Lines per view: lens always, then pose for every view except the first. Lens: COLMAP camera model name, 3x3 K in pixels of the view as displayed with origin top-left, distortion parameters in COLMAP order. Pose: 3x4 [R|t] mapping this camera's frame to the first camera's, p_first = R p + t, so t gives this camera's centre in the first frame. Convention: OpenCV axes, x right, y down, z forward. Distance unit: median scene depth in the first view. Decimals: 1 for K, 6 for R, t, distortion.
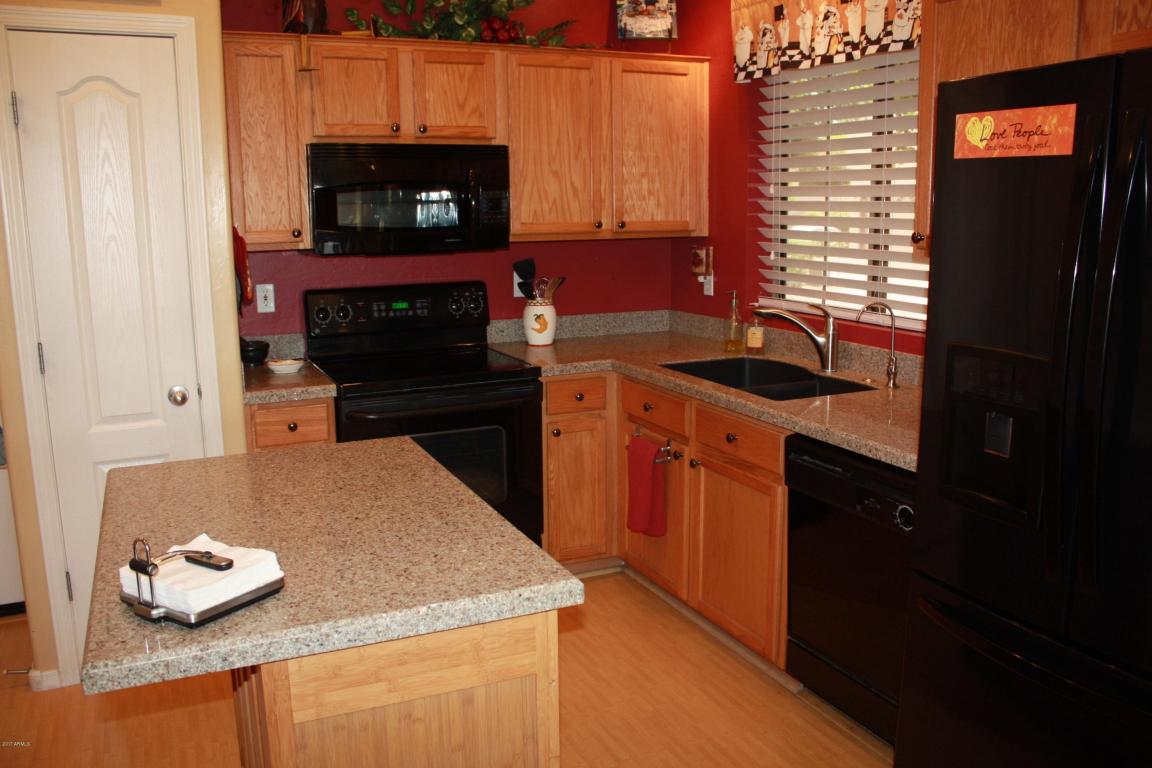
lens RADIAL K [[957.5, 0, 570.3], [0, 957.5, 380.1], [0, 0, 1]] dist [-0.157592, 0.121643]
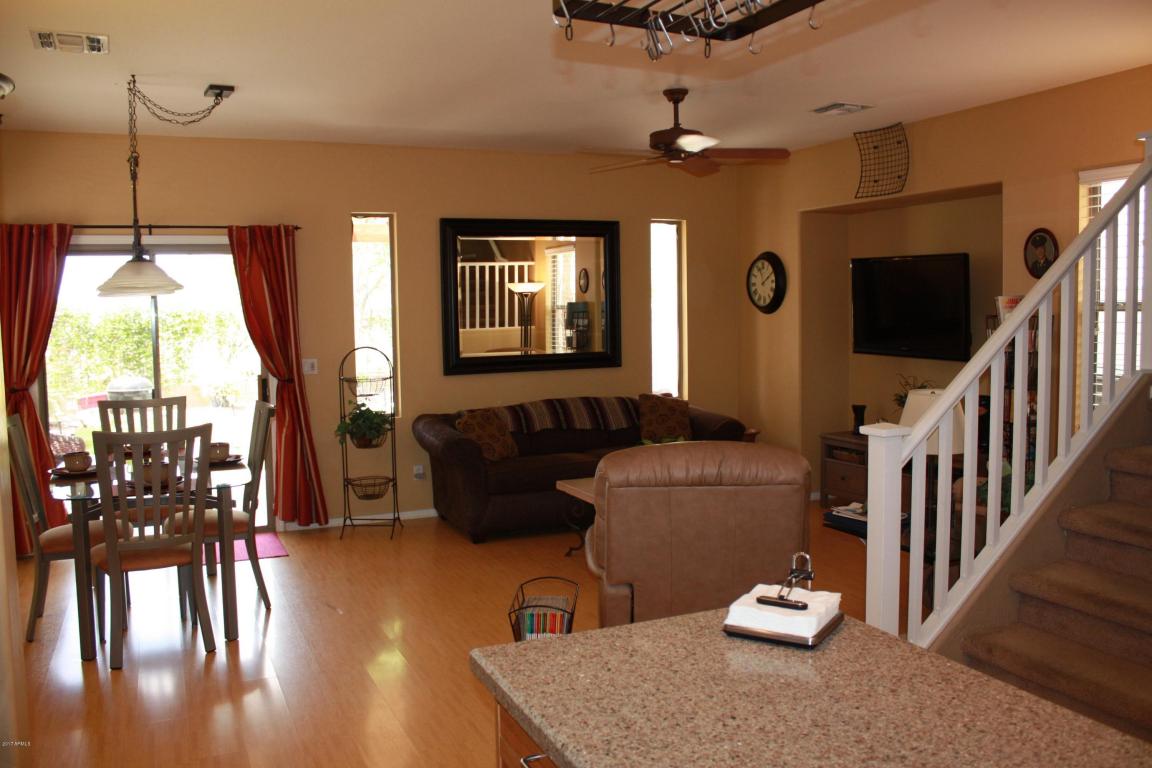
lens RADIAL K [[957.5, 0, 573.2], [0, 957.5, 383.9], [0, 0, 1]] dist [-0.157592, 0.121643]
pose [[-0.999600, 0.023751, 0.015354, -0.058738], [0.026885, 0.966499, 0.255259, -0.166193], [-0.008777, 0.255570, -0.966751, 0.874387]]
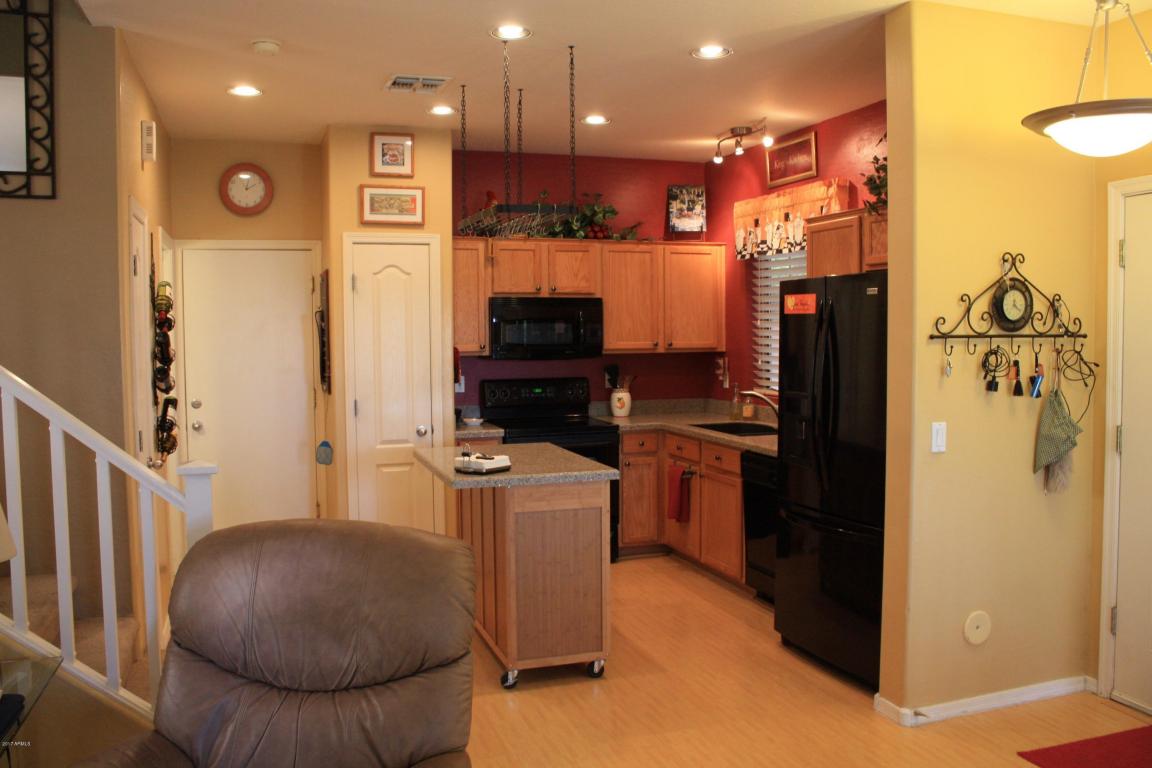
lens RADIAL K [[957.5, 0, 578.9], [0, 957.5, 385.6], [0, 0, 1]] dist [-0.157592, 0.121643]
pose [[0.994796, 0.008775, -0.101512, 0.075818], [-0.021083, 0.992451, -0.120818, 0.132132], [0.099685, 0.122329, 0.987471, -0.759565]]
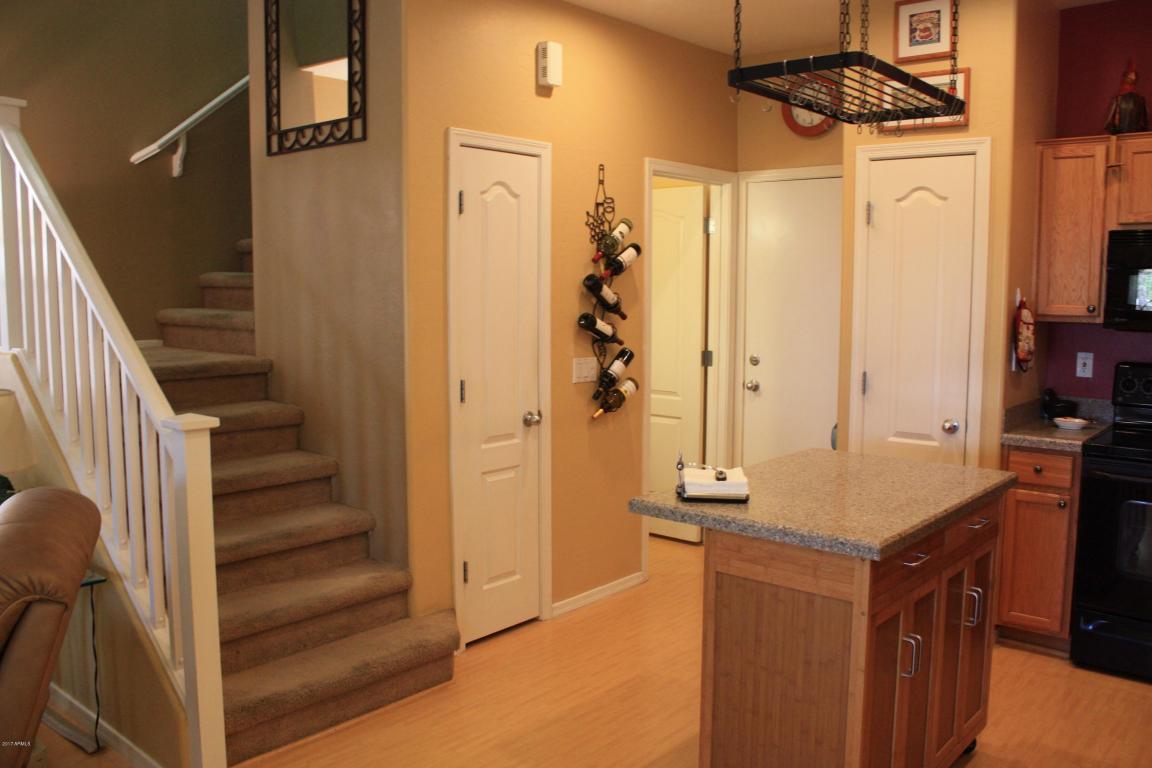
lens RADIAL K [[957.5, 0, 577.7], [0, 957.5, 386.6], [0, 0, 1]] dist [-0.157592, 0.121643]
pose [[0.412546, 0.111946, -0.904032, 0.471936], [-0.173220, 0.983953, 0.042796, -0.002737], [0.894316, 0.138941, 0.425317, -0.020725]]
